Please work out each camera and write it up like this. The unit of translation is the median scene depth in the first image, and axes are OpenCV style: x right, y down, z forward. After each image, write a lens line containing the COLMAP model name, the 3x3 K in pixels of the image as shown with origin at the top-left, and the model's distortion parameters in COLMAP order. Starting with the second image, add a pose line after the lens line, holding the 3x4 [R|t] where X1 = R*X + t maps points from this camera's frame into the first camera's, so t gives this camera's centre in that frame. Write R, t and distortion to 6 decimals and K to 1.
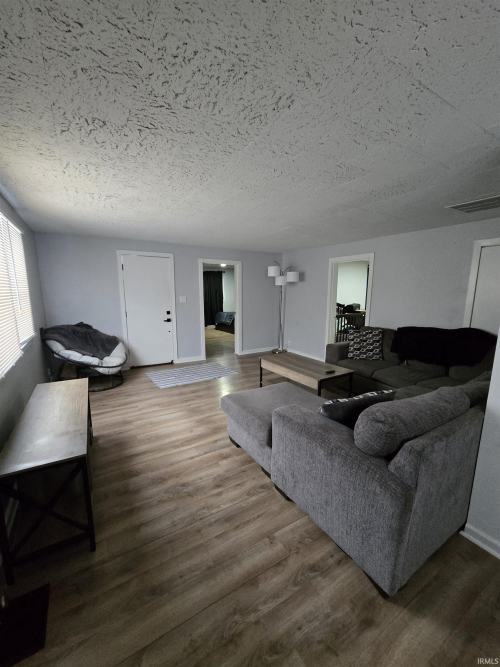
lens RADIAL K [[272.3, 0, 245.1], [0, 272.3, 335.1], [0, 0, 1]] dist [0.002999, 0.000390]
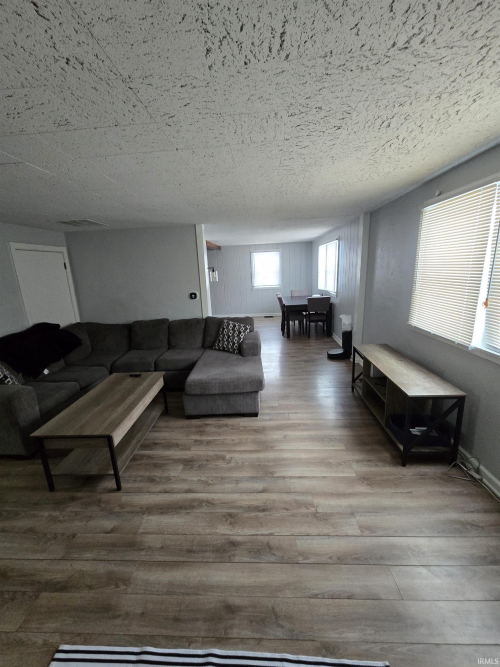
lens RADIAL K [[272.3, 0, 246.3], [0, 272.3, 335.0], [0, 0, 1]] dist [0.002999, 0.000390]
pose [[-0.830439, -0.091619, 0.549525, -0.507347], [0.140771, 0.919868, 0.366096, -0.282777], [-0.539031, 0.381378, -0.750997, 1.474794]]
